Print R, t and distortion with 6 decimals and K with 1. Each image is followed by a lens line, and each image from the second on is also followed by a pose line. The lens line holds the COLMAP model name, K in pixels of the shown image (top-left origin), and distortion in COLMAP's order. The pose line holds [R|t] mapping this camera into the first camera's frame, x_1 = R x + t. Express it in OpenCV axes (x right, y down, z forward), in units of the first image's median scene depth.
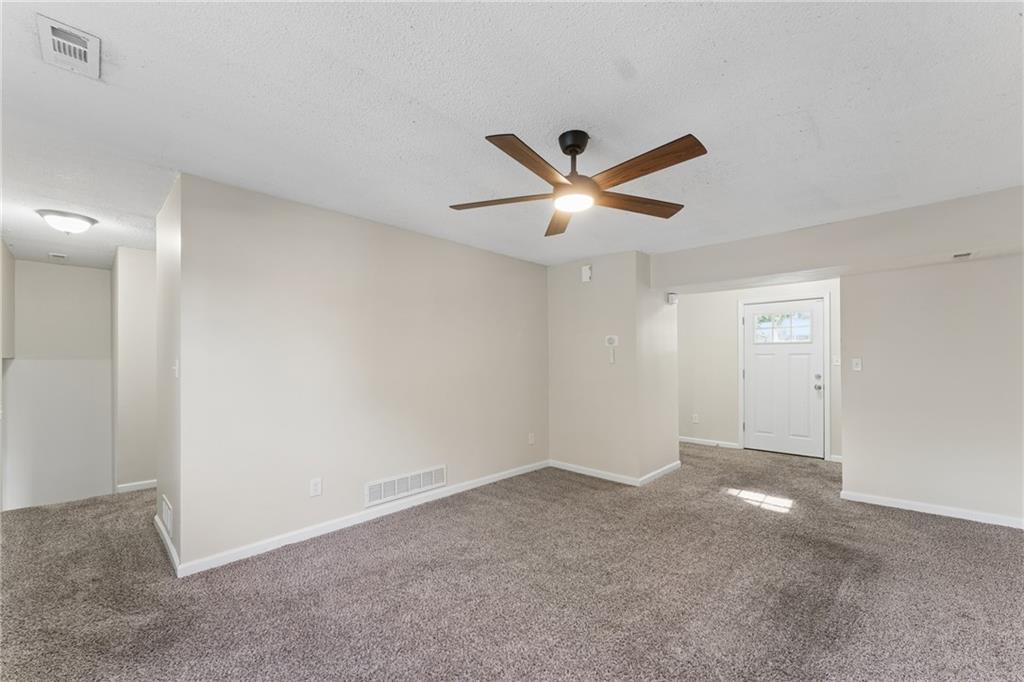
lens RADIAL K [[416.4, 0, 515.8], [0, 416.4, 357.9], [0, 0, 1]] dist [-0.004602, 0.000260]
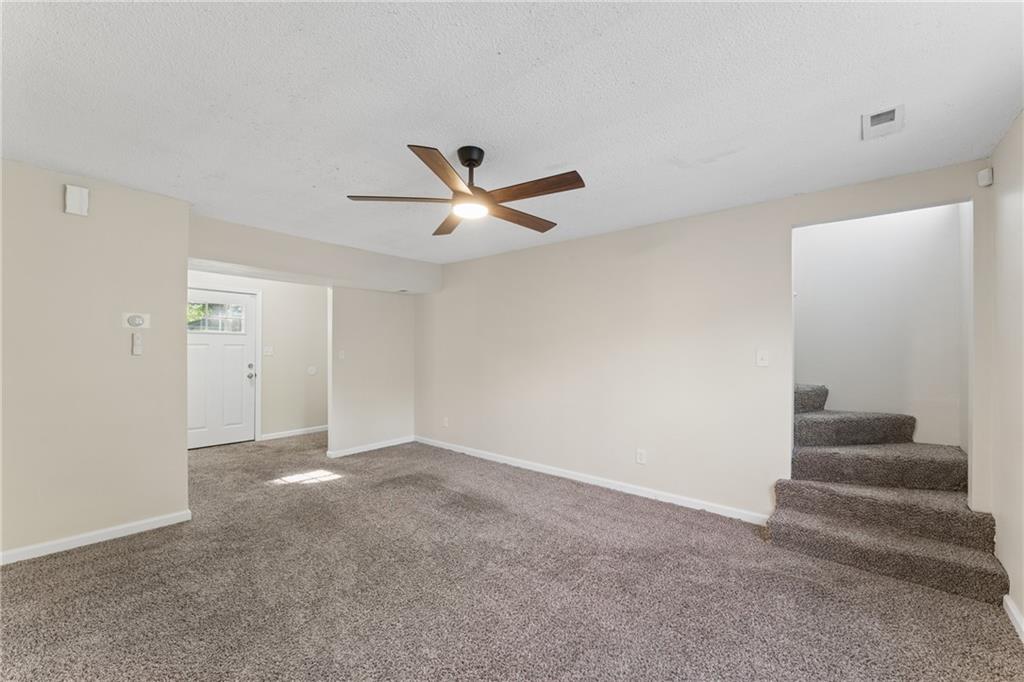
lens RADIAL K [[416.4, 0, 510.4], [0, 416.4, 348.3], [0, 0, 1]] dist [-0.004602, 0.000260]
pose [[-0.064227, 0.008256, 0.997901, -0.531352], [-0.010419, 0.999906, -0.008943, 0.001941], [-0.997881, -0.010972, -0.064135, 0.519267]]
